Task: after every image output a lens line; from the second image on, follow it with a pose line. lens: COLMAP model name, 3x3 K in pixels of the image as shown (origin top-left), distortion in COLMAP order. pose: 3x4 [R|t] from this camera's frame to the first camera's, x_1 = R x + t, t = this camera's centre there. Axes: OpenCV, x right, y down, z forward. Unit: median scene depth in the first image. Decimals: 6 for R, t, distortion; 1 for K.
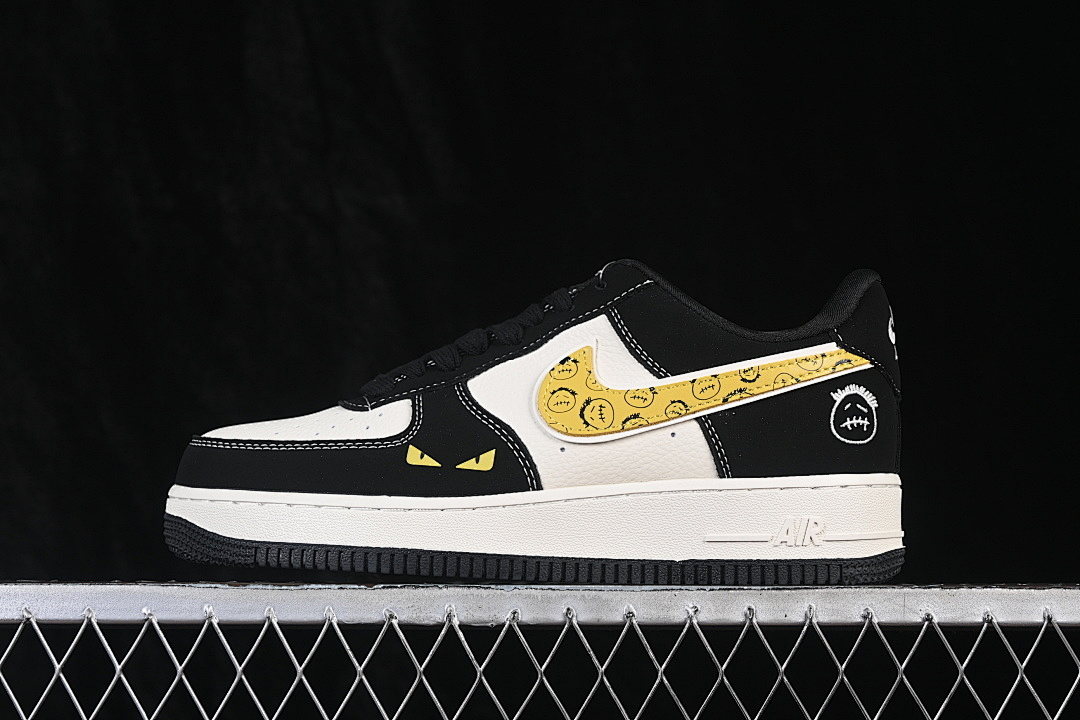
lens RADIAL K [[2340.8, 0, 542.5], [0, 2340.8, 352.4], [0, 0, 1]] dist [0.005530, 0.000000]
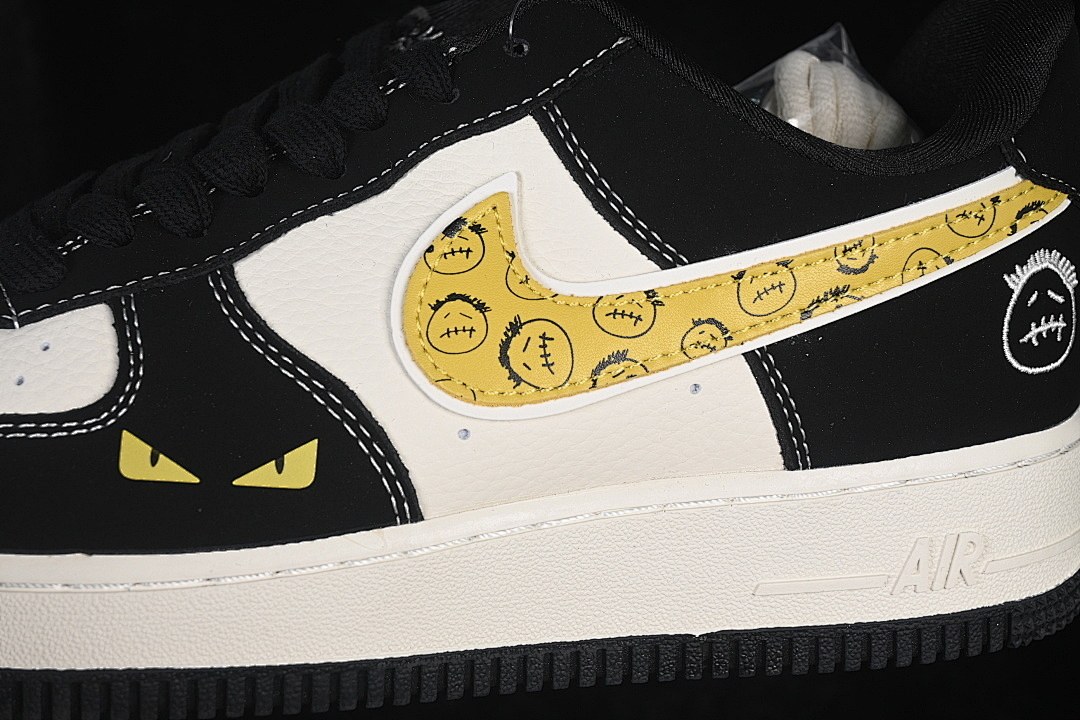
lens RADIAL K [[2340.8, 0, 538.8], [0, 2340.8, 363.5], [0, 0, 1]] dist [0.005530, 0.000000]
pose [[0.976991, -0.059758, 0.204738, -0.070442], [-0.005372, 0.952746, 0.303721, -0.111607], [-0.213214, -0.297832, 0.930503, 0.567363]]
